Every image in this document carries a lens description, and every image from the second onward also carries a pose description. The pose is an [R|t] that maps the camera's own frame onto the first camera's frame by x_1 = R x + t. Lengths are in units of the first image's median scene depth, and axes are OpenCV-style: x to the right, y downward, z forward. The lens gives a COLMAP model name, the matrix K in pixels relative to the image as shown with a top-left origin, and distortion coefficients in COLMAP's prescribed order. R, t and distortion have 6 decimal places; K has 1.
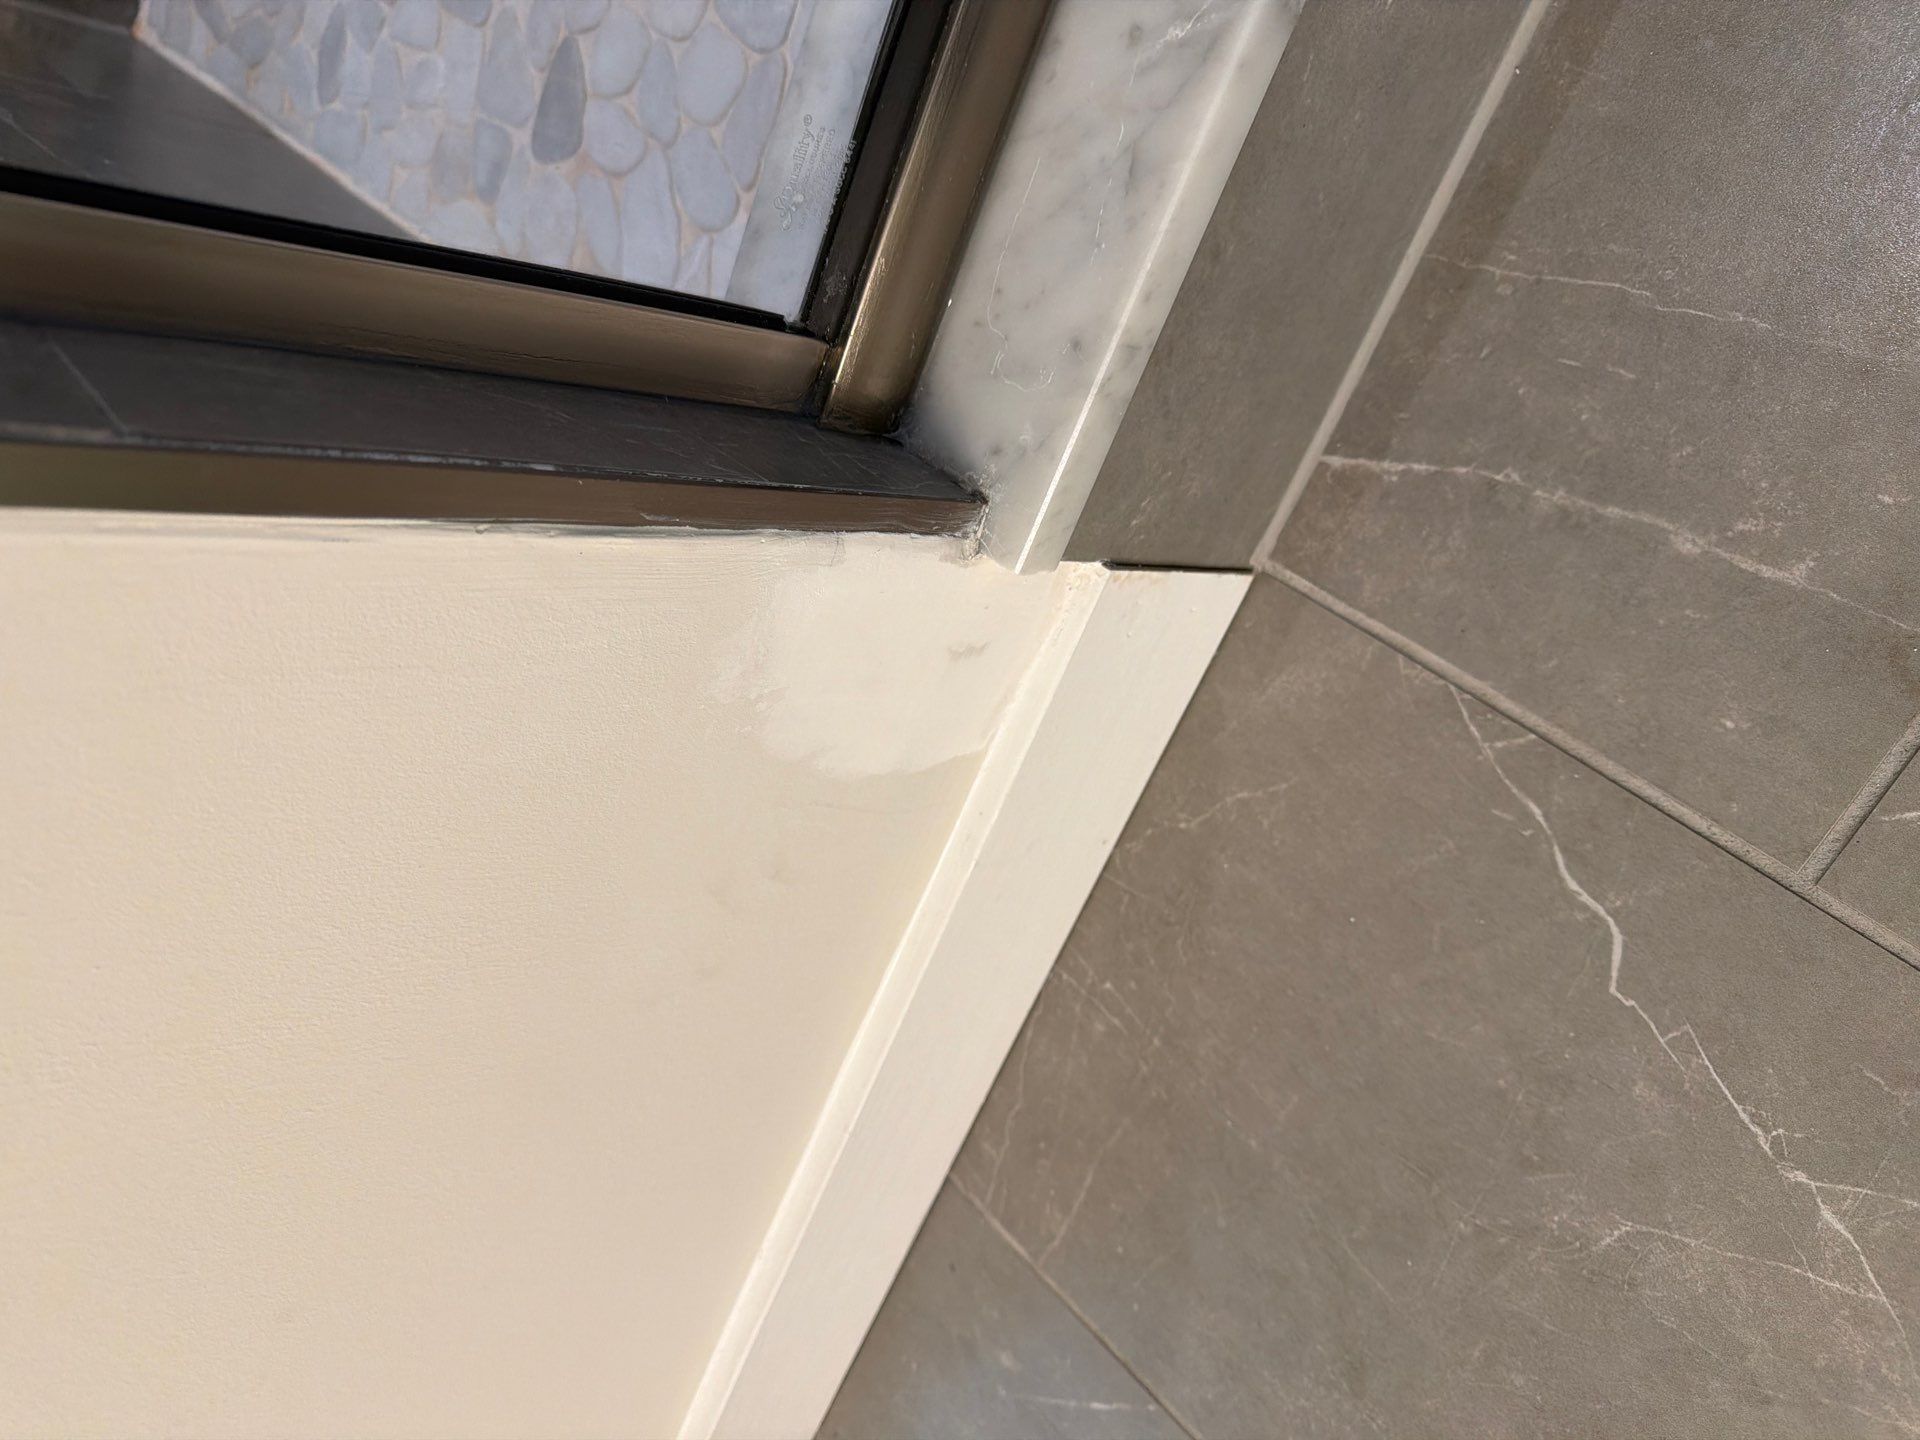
lens RADIAL K [[1427.8, 0, 955.5], [0, 1427.8, 738.5], [0, 0, 1]] dist [0.097516, -0.303236]
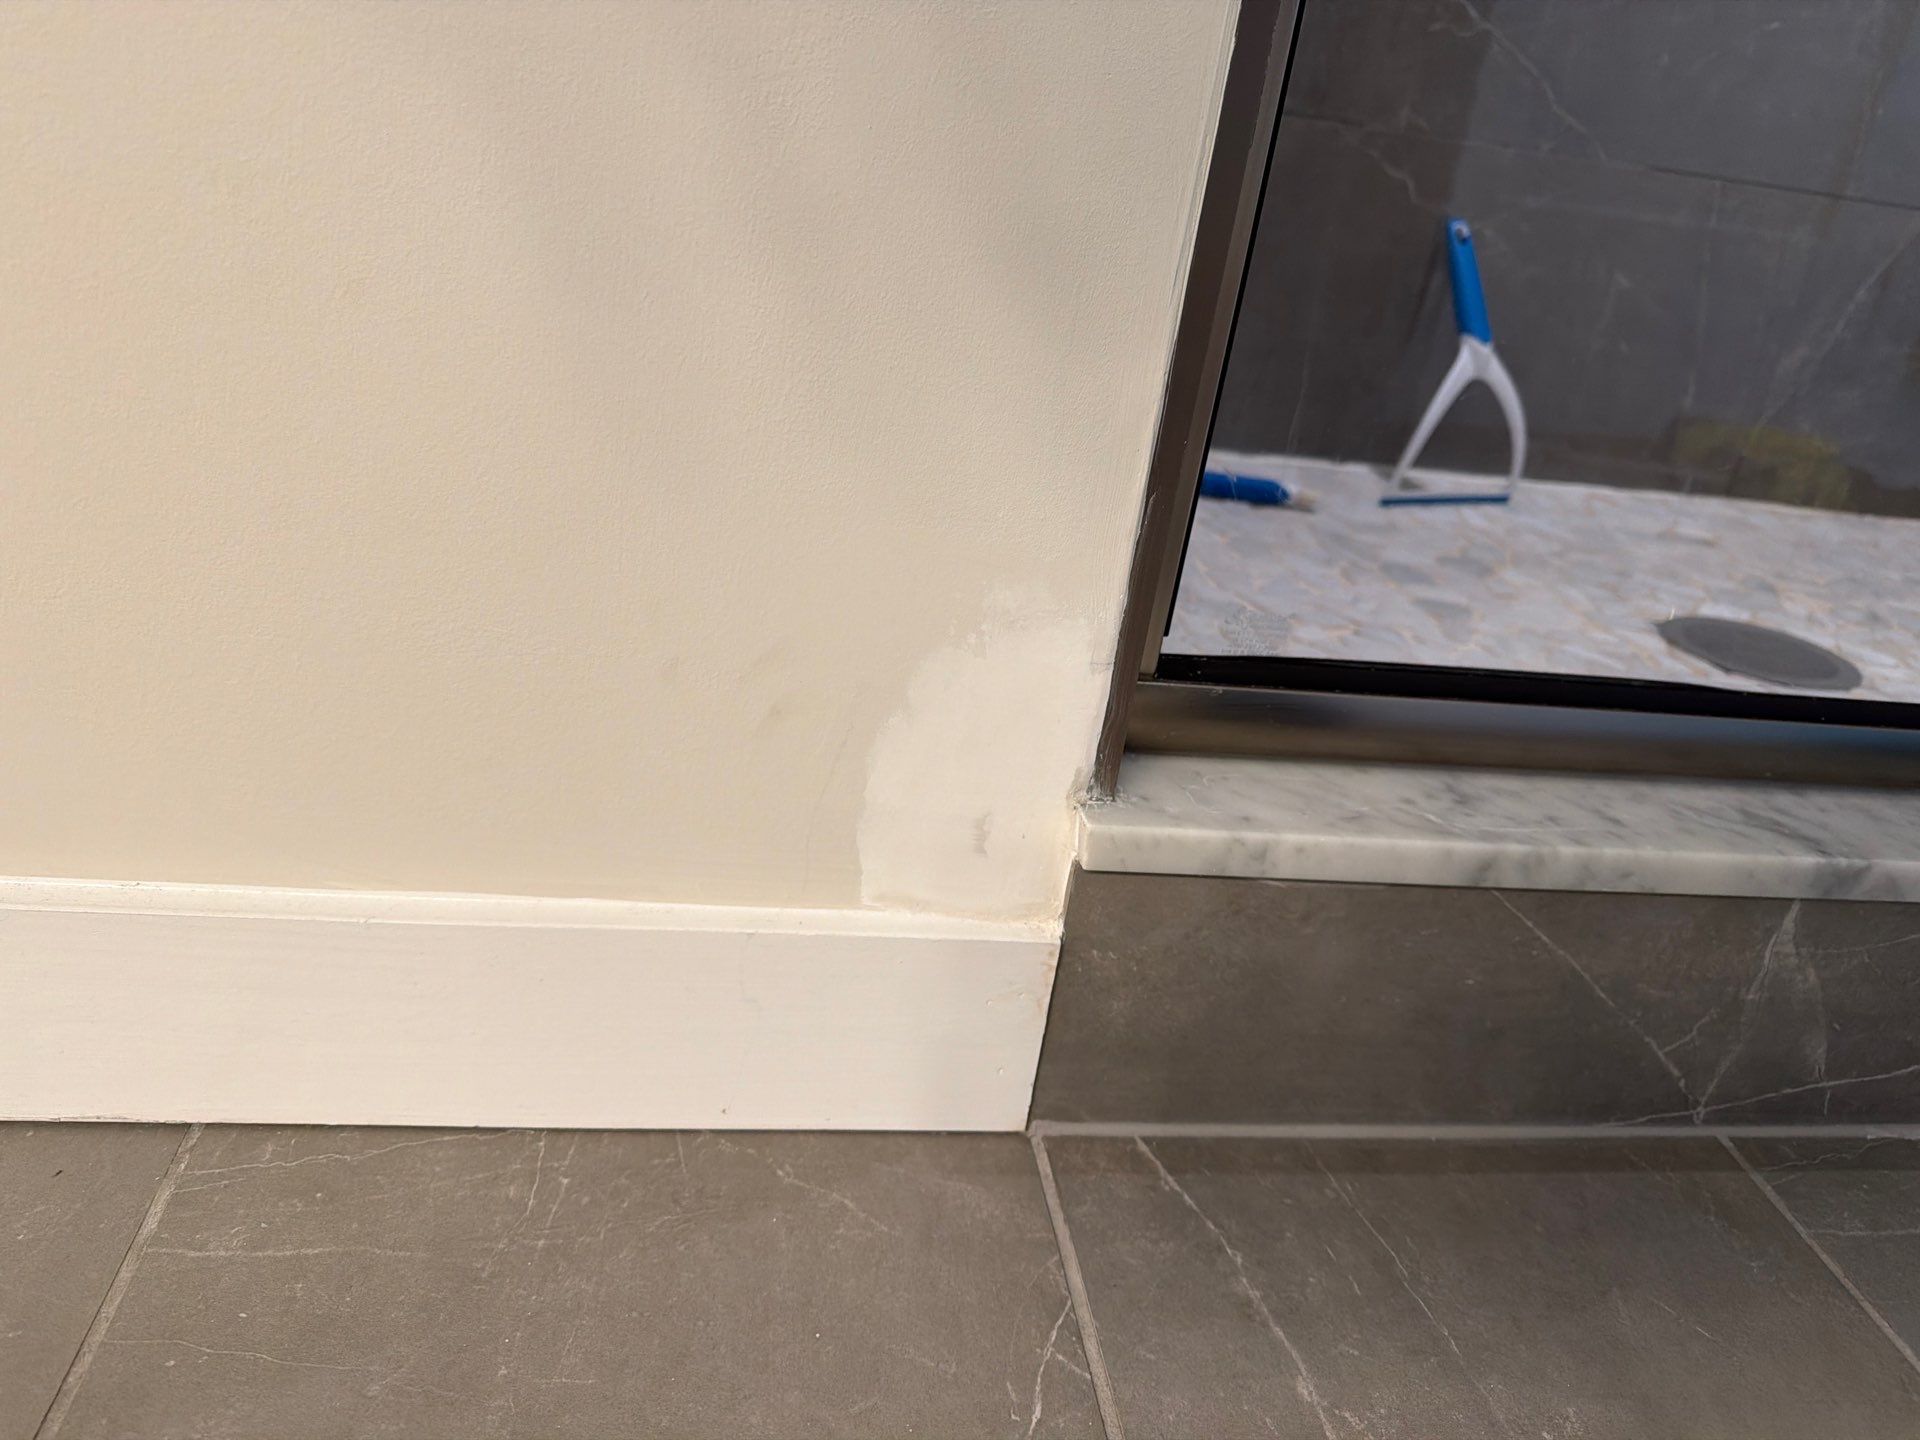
lens RADIAL K [[1427.8, 0, 955.5], [0, 1427.8, 738.5], [0, 0, 1]] dist [0.097516, -0.303236]
pose [[0.366783, 0.896895, -0.247083, 0.205715], [-0.721388, 0.106496, -0.684294, 0.704258], [-0.587426, 0.429230, 0.686070, 0.149818]]
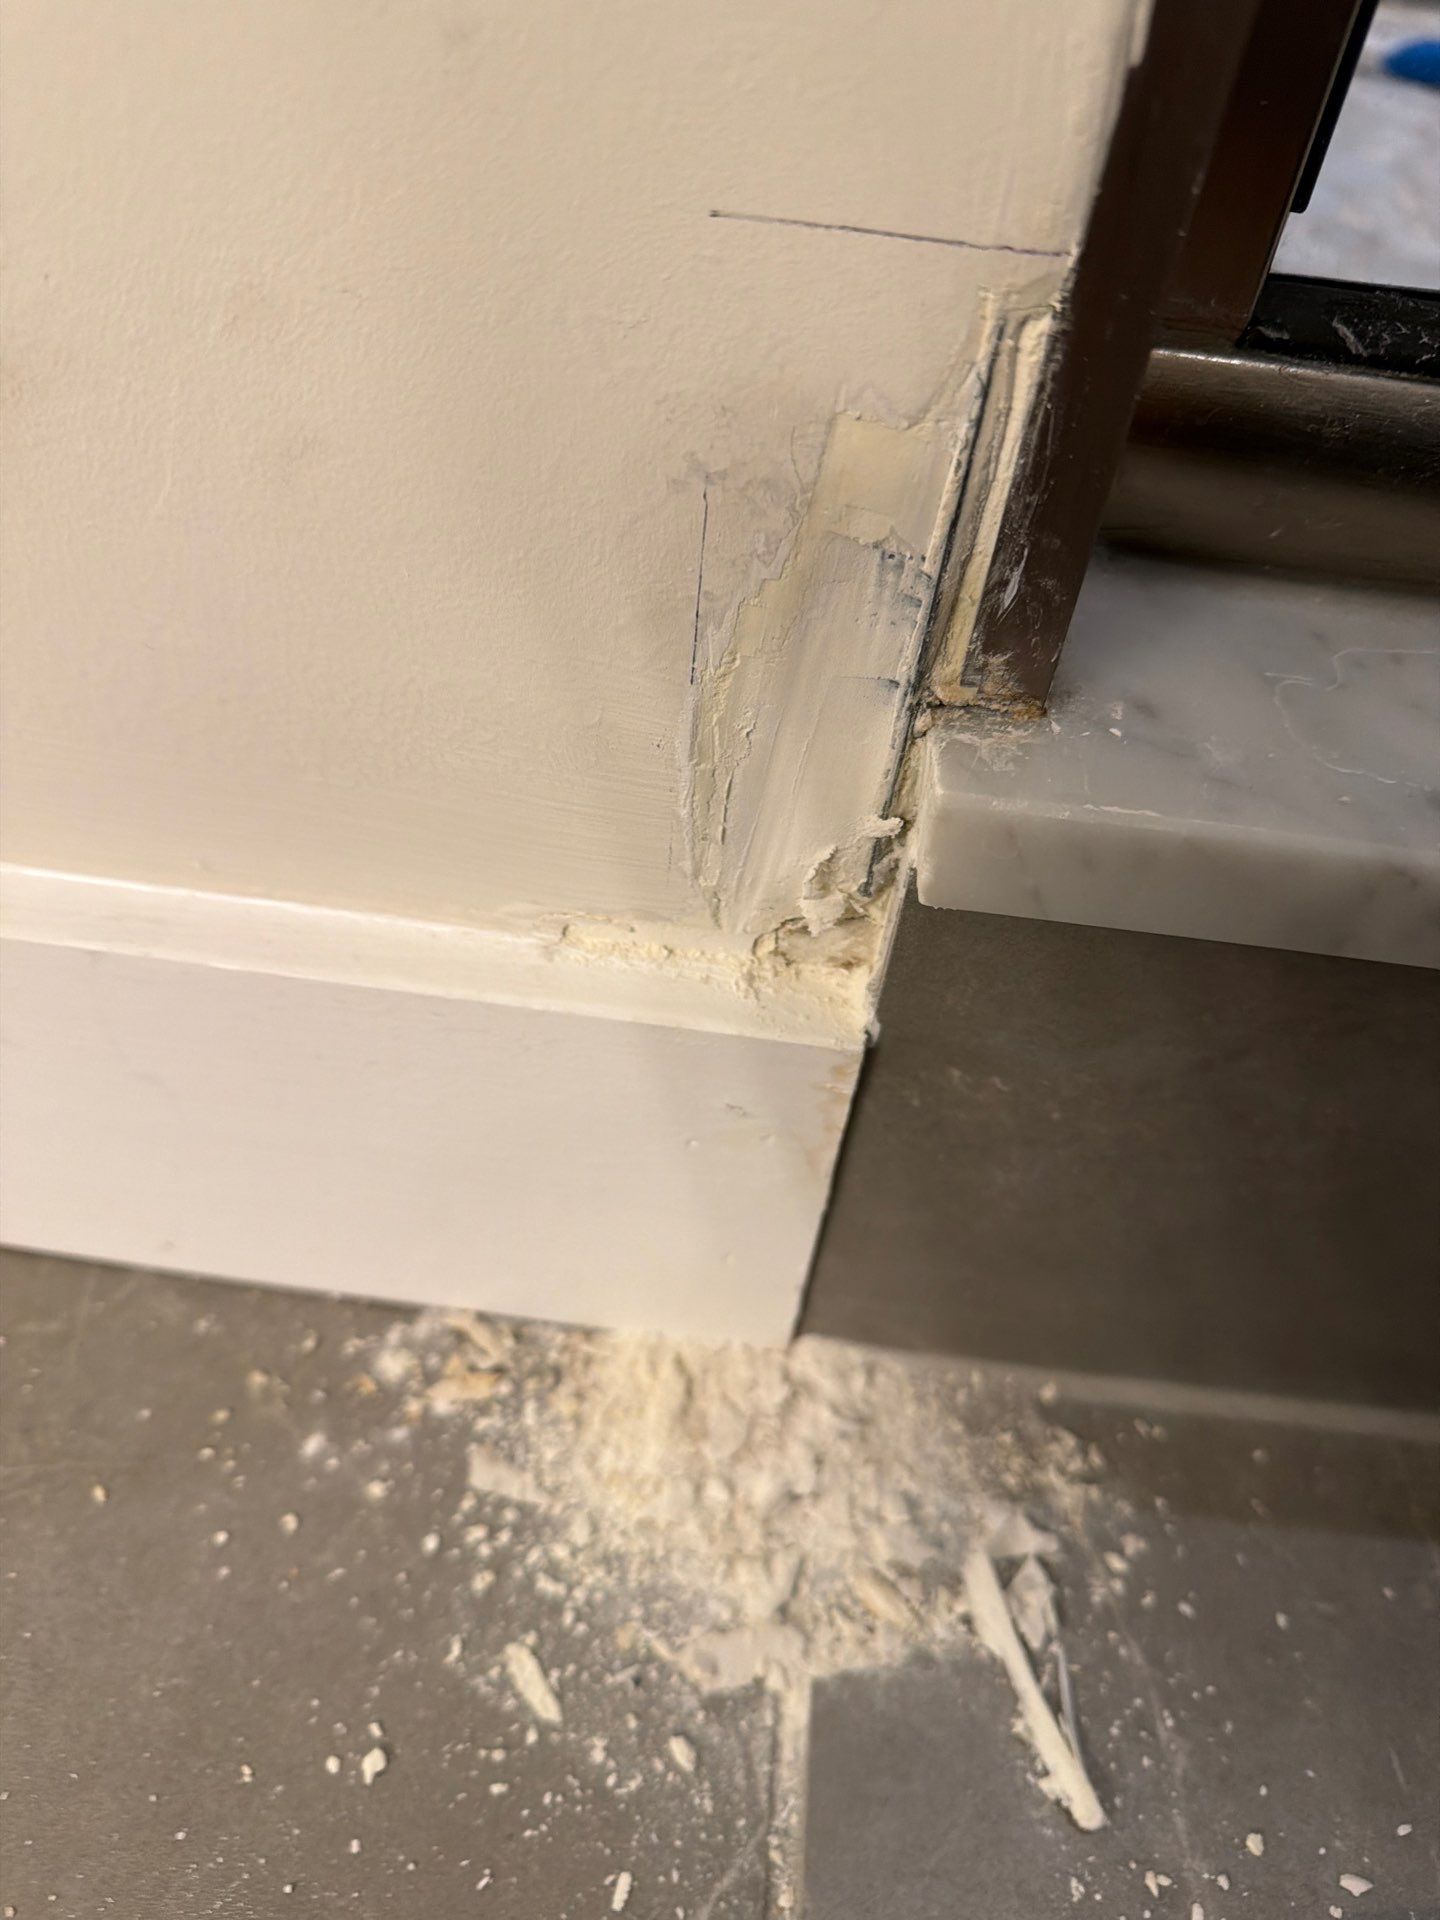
lens RADIAL K [[1427.8, 0, 721.4], [0, 1427.8, 994.1], [0, 0, 1]] dist [0.097516, -0.303236]
pose [[0.241423, 0.969917, 0.031231, 0.059973], [-0.868453, 0.230304, -0.439032, 0.122082], [-0.433017, 0.078870, 0.897929, 0.558608]]
